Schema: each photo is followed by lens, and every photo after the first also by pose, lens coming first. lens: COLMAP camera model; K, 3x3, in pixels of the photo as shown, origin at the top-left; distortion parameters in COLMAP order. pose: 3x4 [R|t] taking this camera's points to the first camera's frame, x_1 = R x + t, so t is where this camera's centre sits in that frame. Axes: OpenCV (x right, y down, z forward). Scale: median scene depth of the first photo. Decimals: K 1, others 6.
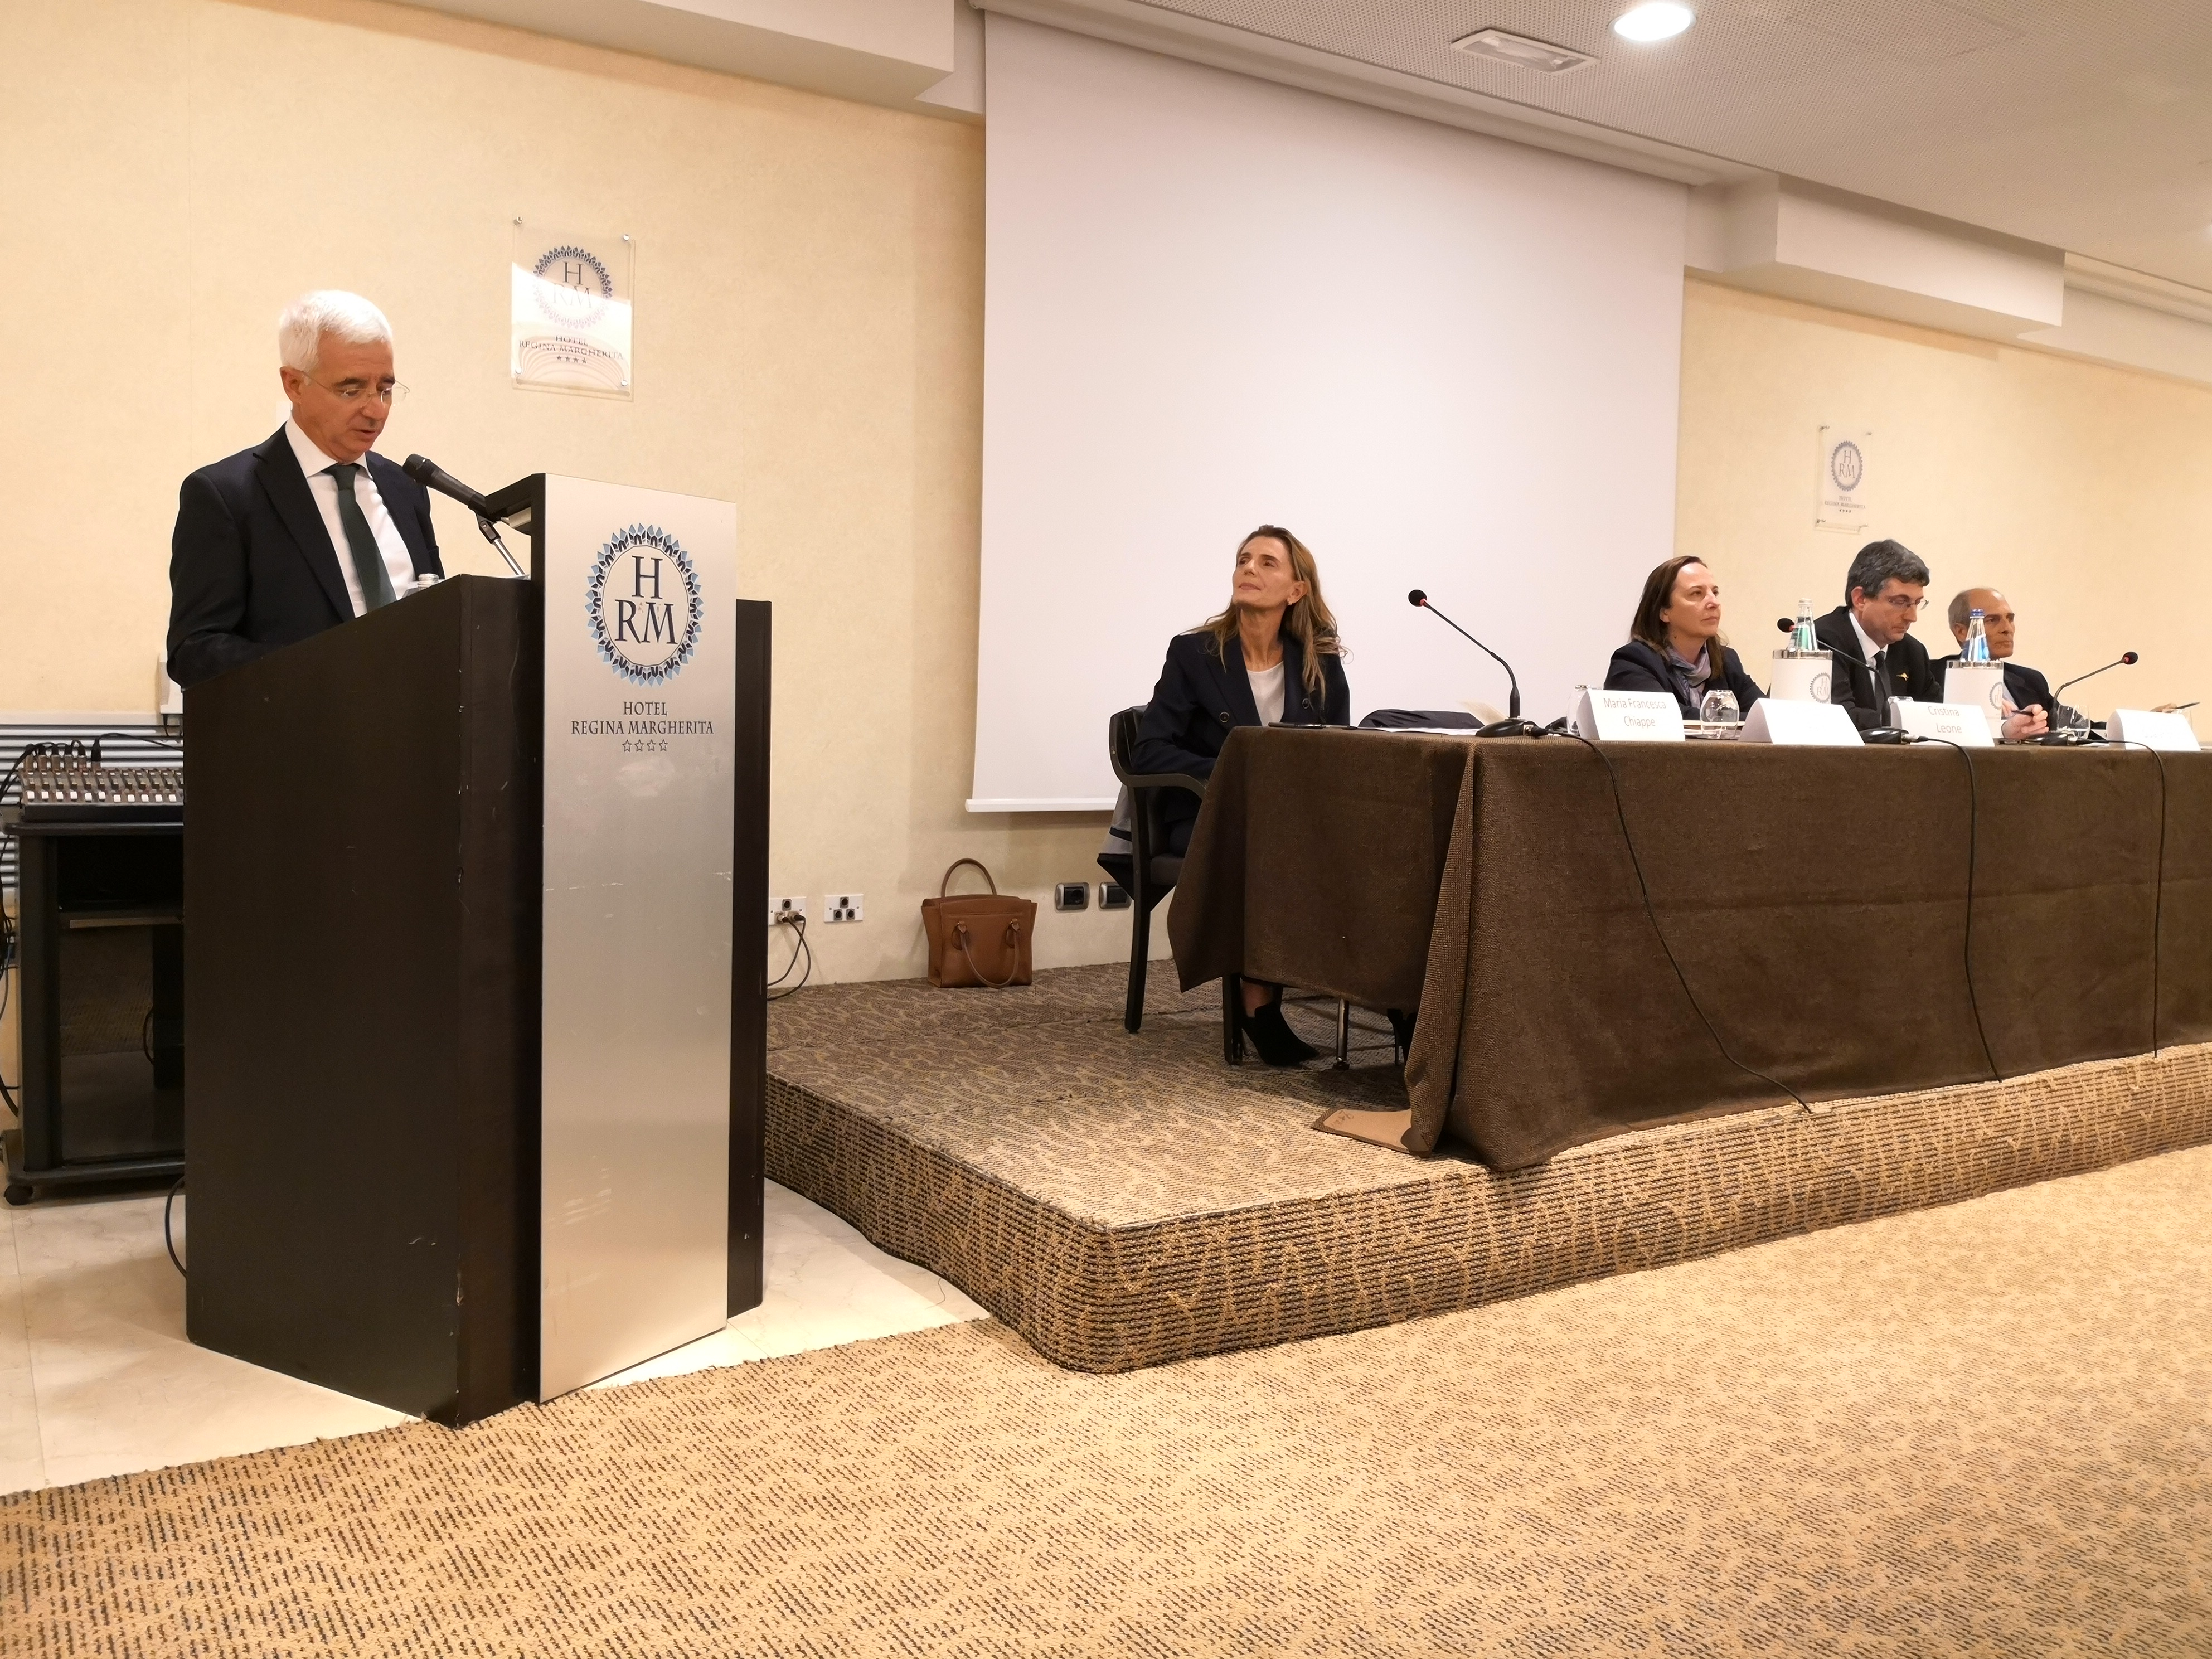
lens RADIAL K [[1781.2, 0, 1104.2], [0, 1781.2, 769.2], [0, 0, 1]] dist [0.010753, 0.007371]
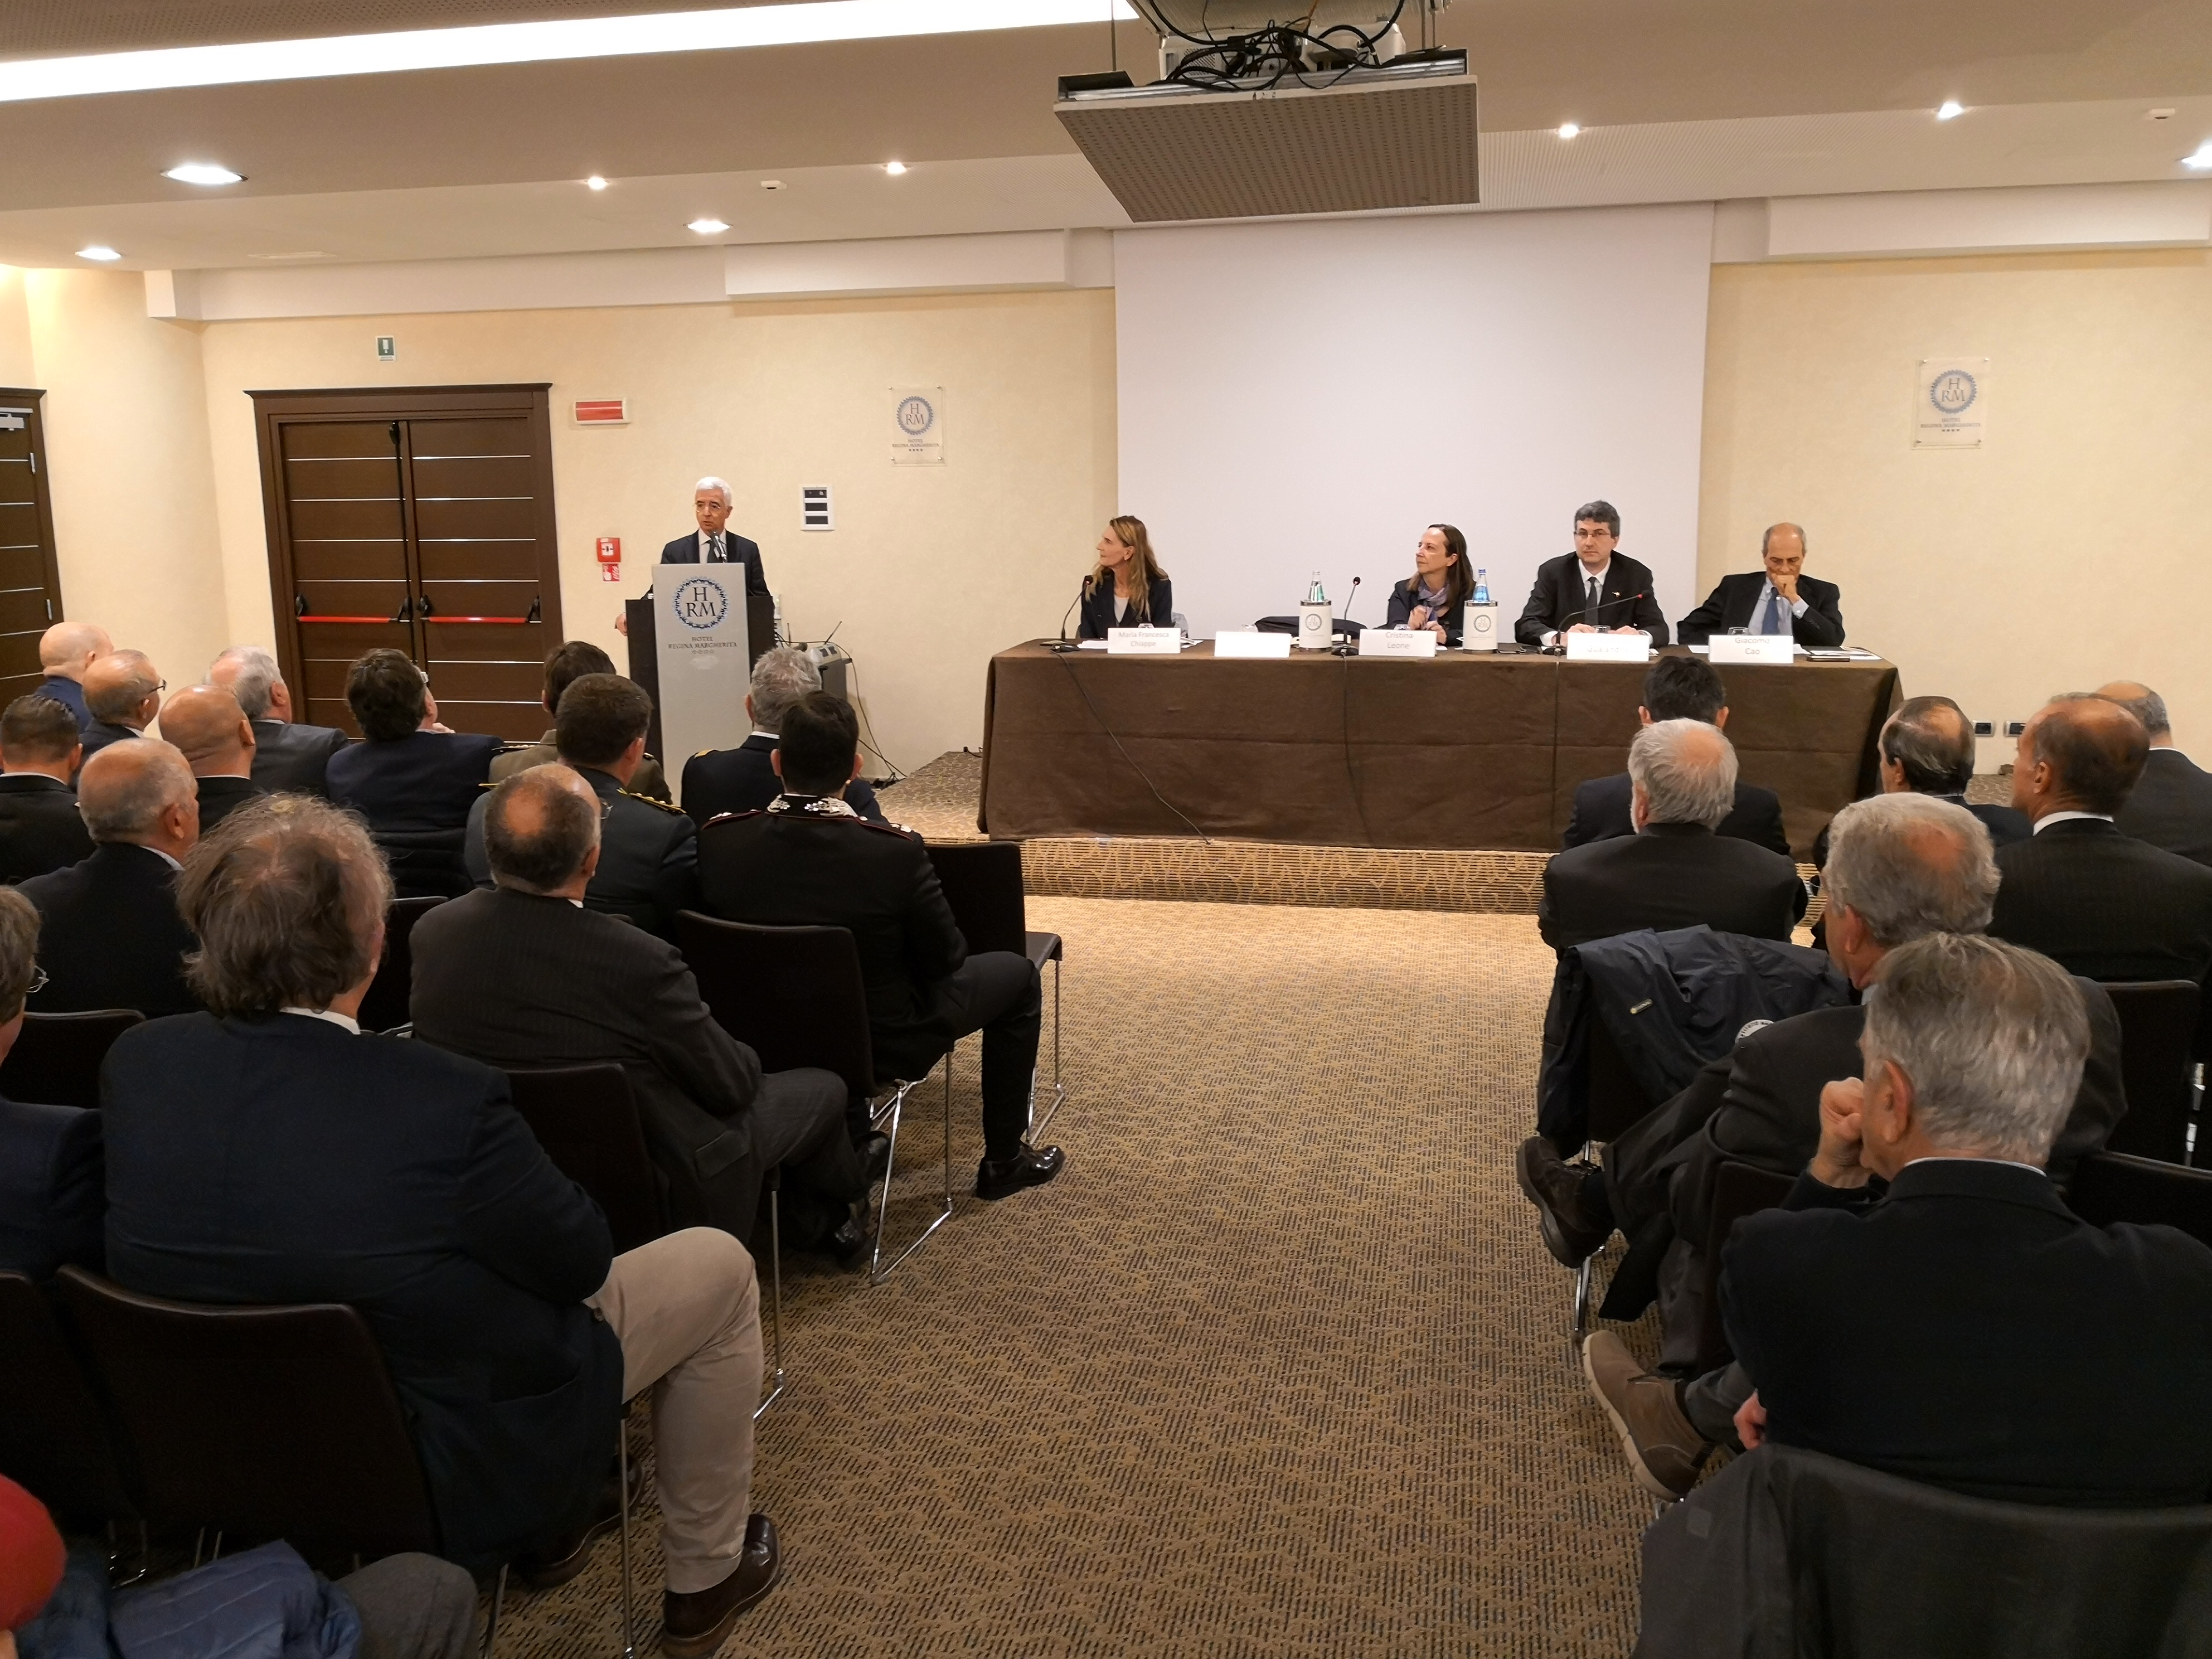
lens RADIAL K [[1781.2, 0, 1104.2], [0, 1781.2, 769.2], [0, 0, 1]] dist [0.010753, 0.007371]
pose [[0.725063, 0.078240, -0.684223, 1.690929], [-0.001426, 0.993694, 0.112116, -0.113645], [0.688681, -0.080316, 0.720603, -0.506076]]
